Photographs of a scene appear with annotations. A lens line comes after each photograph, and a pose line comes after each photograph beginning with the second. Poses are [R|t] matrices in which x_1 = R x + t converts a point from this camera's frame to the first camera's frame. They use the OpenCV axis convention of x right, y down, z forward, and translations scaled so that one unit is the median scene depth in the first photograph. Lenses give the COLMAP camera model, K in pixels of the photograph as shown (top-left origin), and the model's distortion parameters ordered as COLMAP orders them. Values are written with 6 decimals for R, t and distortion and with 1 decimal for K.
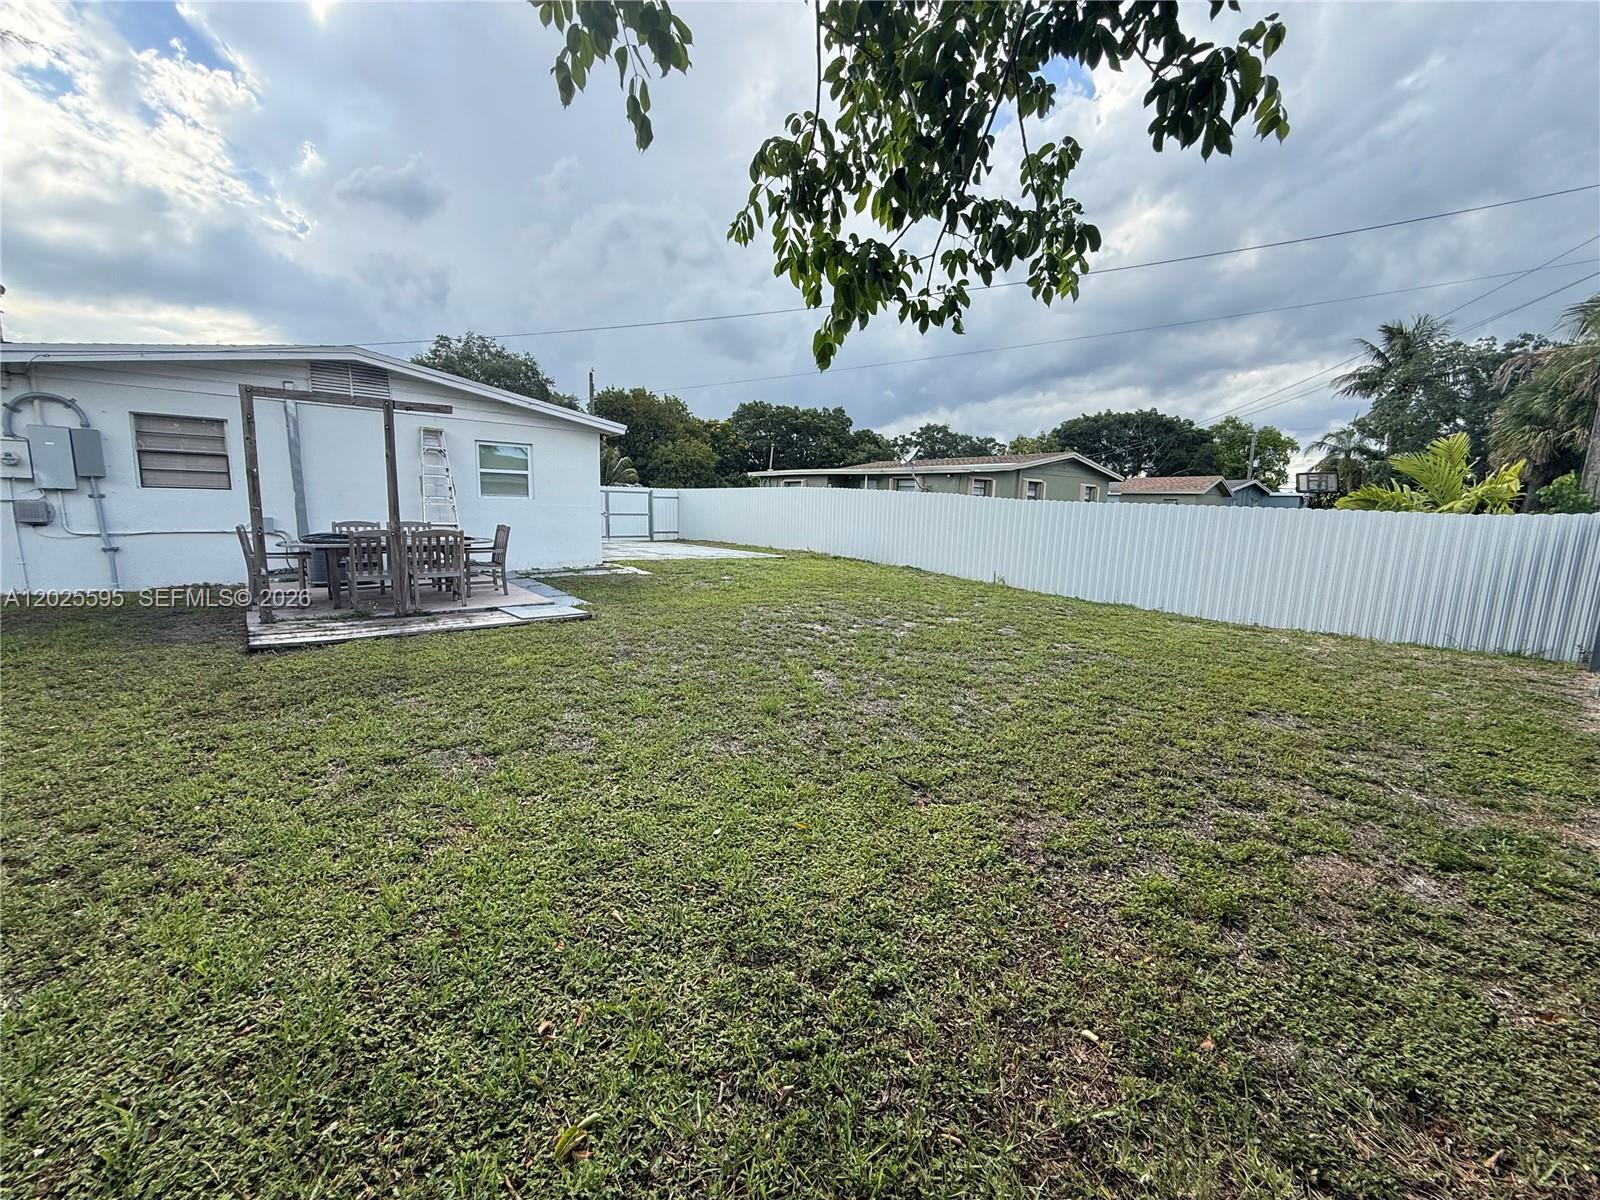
lens RADIAL K [[648.8, 0, 786.0], [0, 648.8, 599.4], [0, 0, 1]] dist [0.002057, -0.000444]
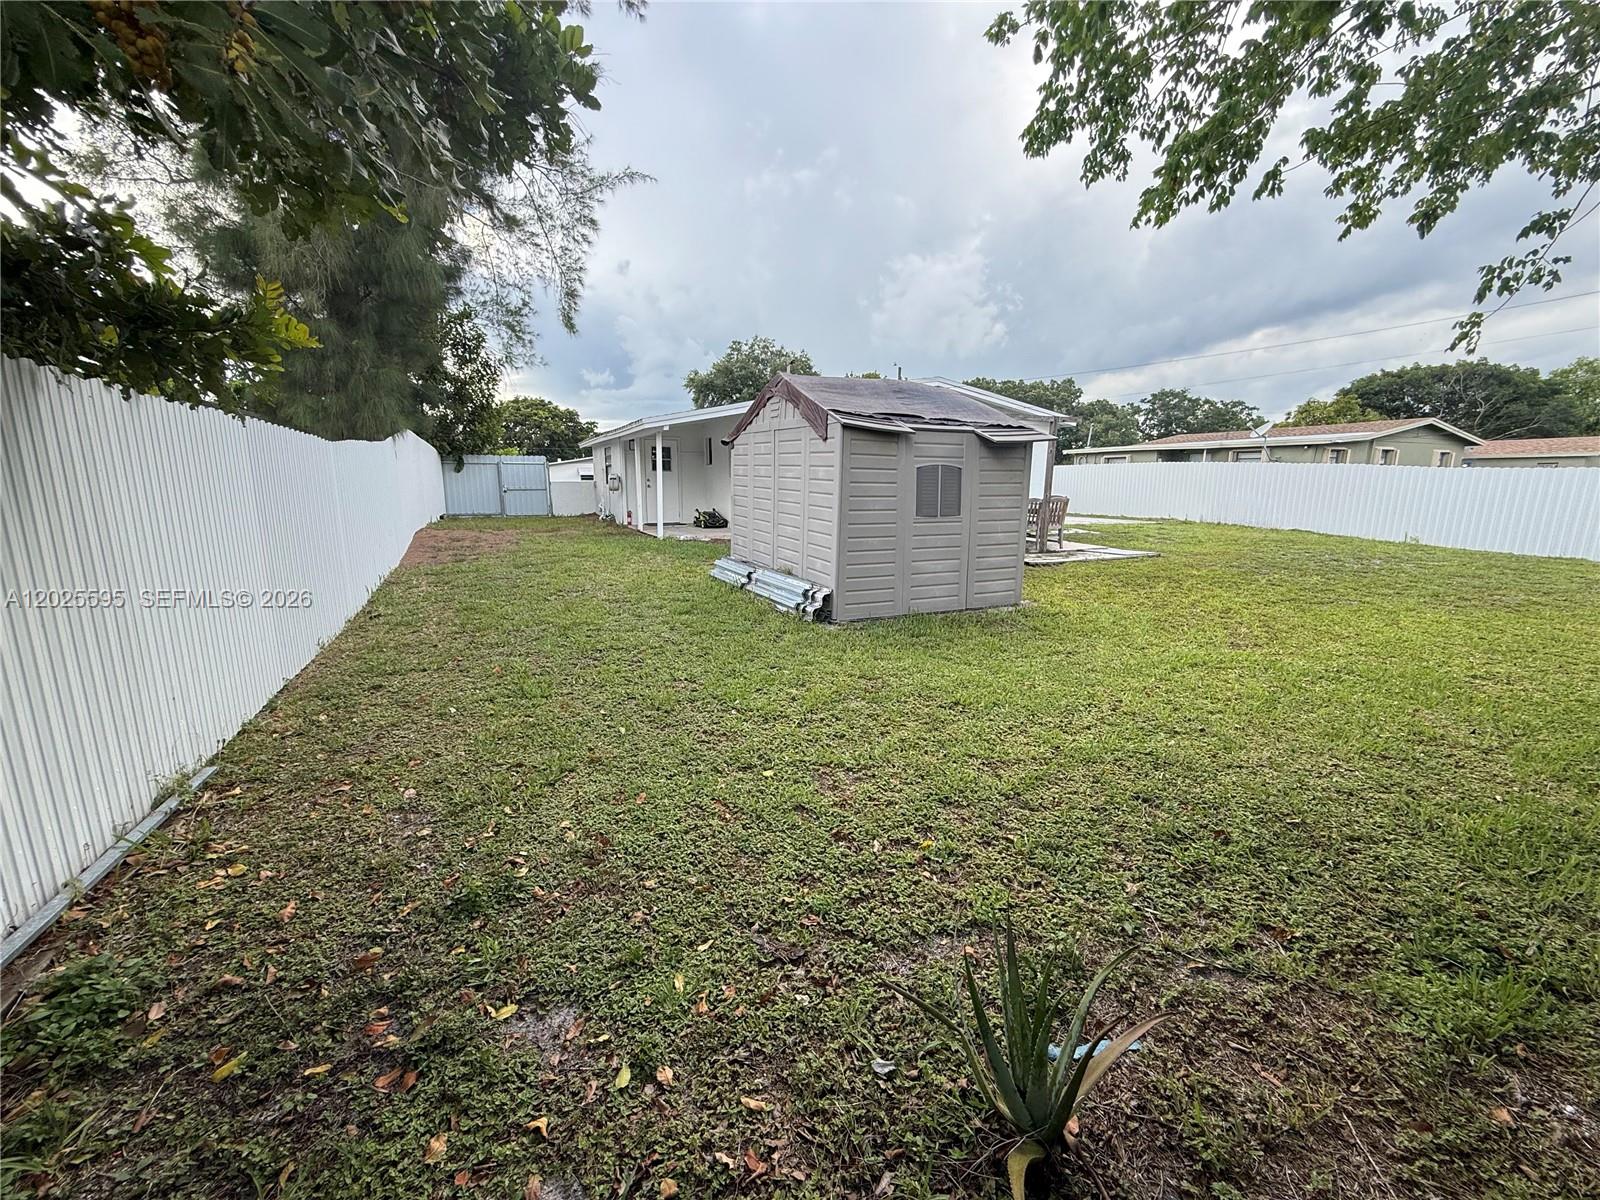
lens RADIAL K [[648.8, 0, 786.0], [0, 648.8, 599.4], [0, 0, 1]] dist [0.002057, -0.000444]
pose [[0.965580, 0.023530, -0.259039, -0.130550], [-0.015088, 0.999290, 0.034530, 0.015898], [0.259667, -0.029433, 0.965250, -0.115866]]
